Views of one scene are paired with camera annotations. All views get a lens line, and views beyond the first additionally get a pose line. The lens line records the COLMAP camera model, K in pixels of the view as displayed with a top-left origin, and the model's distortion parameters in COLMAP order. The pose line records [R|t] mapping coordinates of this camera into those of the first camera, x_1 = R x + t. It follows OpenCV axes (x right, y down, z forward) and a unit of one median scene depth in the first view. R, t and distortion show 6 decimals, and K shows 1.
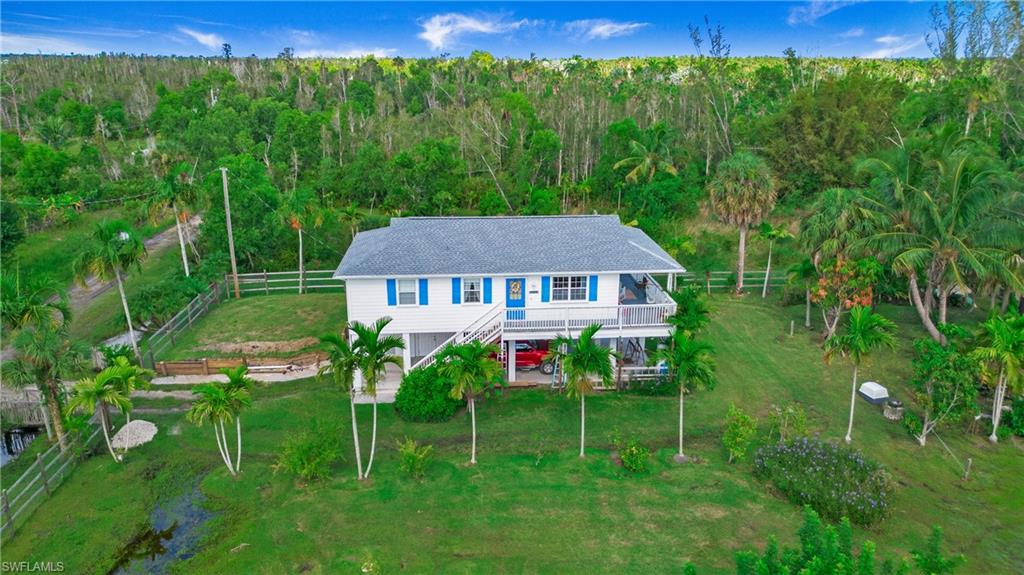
lens RADIAL K [[719.6, 0, 508.9], [0, 719.6, 285.2], [0, 0, 1]] dist [0.070273, -0.074763]
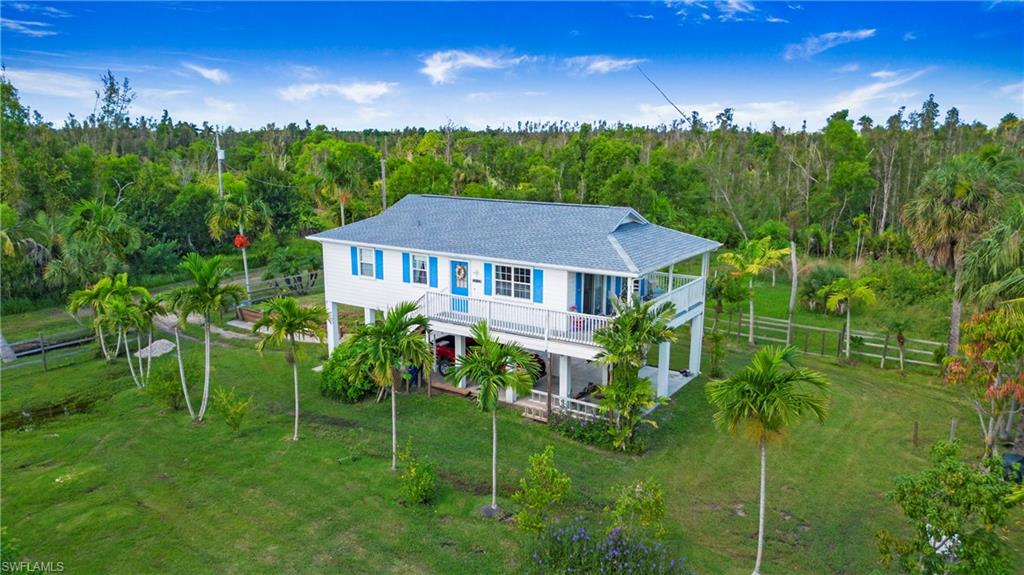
lens RADIAL K [[719.6, 0, 508.9], [0, 719.6, 285.2], [0, 0, 1]] dist [0.070273, -0.074763]
pose [[0.788918, 0.125104, -0.601629, 0.571730], [-0.184120, 0.982200, -0.037196, 0.038959], [0.586266, 0.140117, 0.797909, 0.360127]]
